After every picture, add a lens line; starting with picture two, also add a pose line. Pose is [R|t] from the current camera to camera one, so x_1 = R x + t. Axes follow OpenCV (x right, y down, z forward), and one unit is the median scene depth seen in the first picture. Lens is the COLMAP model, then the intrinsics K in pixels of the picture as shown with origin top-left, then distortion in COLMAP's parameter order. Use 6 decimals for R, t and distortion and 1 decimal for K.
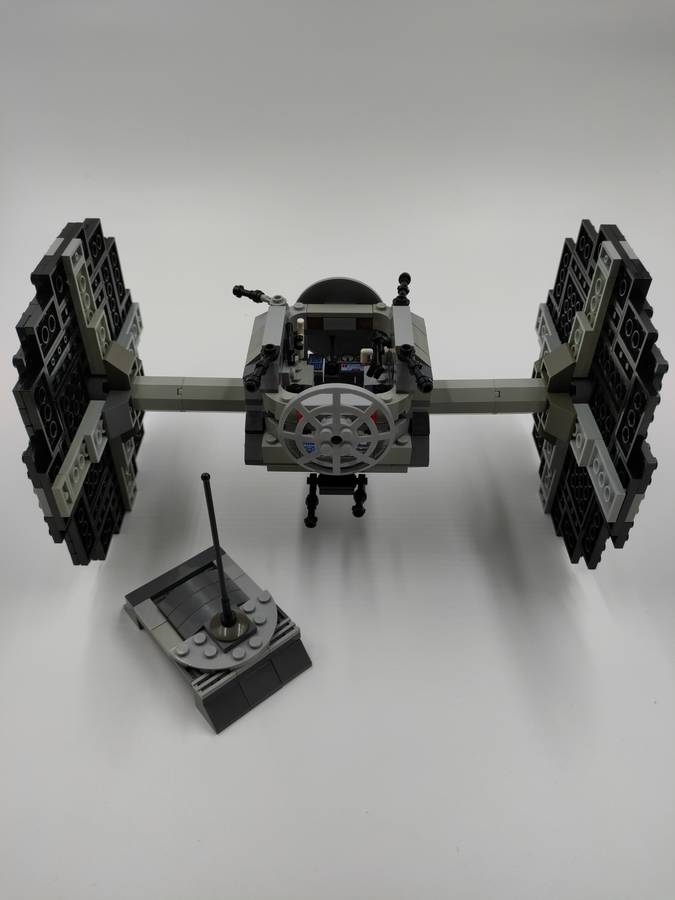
lens RADIAL K [[711.9, 0, 337.5], [0, 711.9, 450.0], [0, 0, 1]] dist [0.039772, 0.000194]
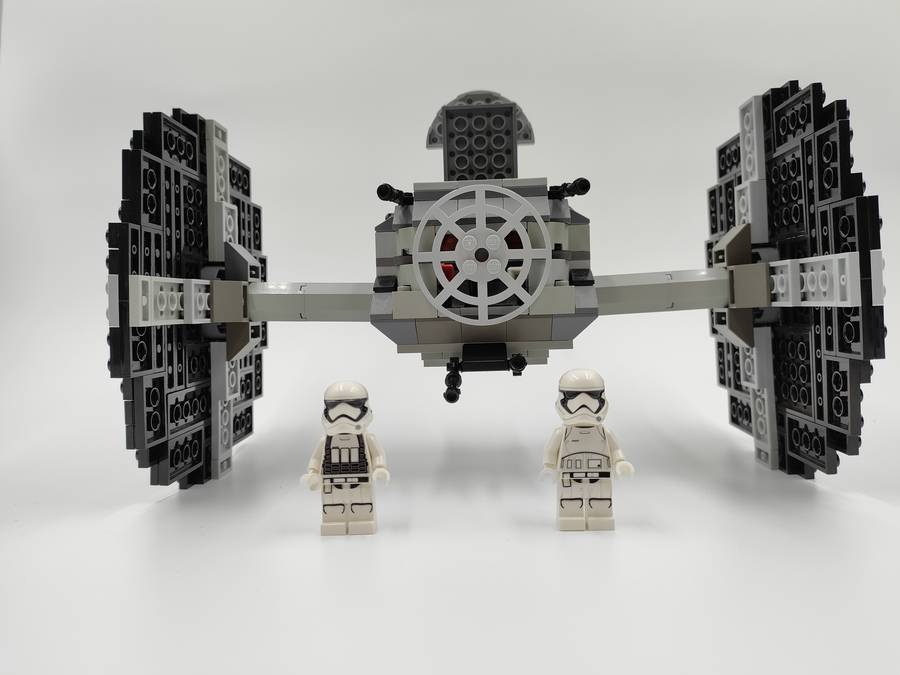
lens RADIAL K [[696.6, 0, 444.1], [0, 696.6, 275.3], [0, 0, 1]] dist [0.044953, -0.000216]
pose [[0.998936, -0.027066, -0.037334, -0.013840], [-0.005185, 0.738558, -0.674170, 0.497885], [0.045820, 0.673646, 0.737632, 0.373301]]
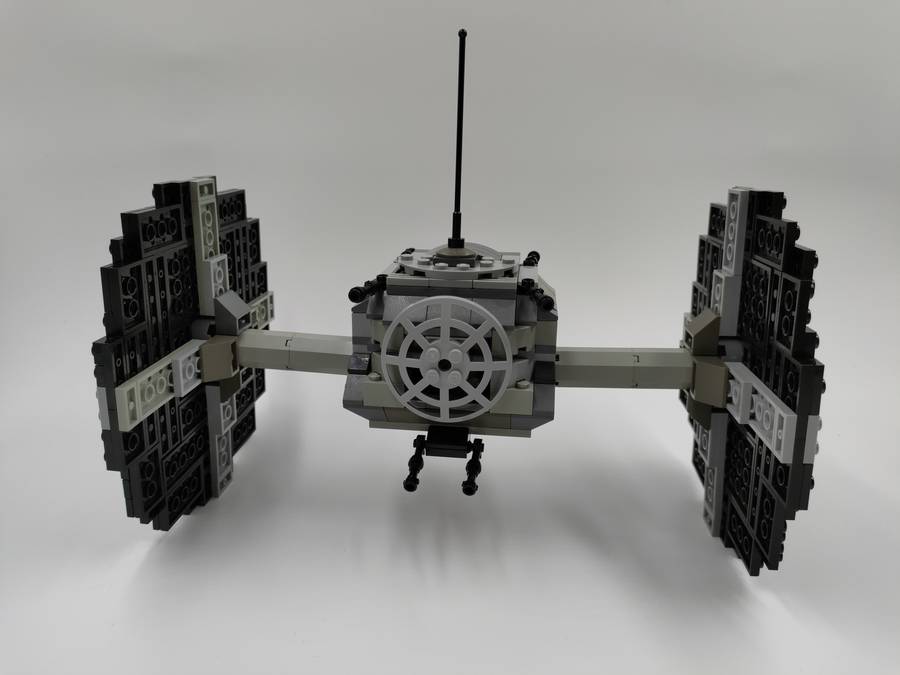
lens RADIAL K [[696.6, 0, 444.1], [0, 696.6, 275.3], [0, 0, 1]] dist [0.044953, -0.000216]
pose [[0.994461, 0.030623, -0.100546, 0.073517], [-0.074894, 0.877630, -0.473451, 0.266077], [0.073743, 0.478359, 0.875063, 0.176911]]
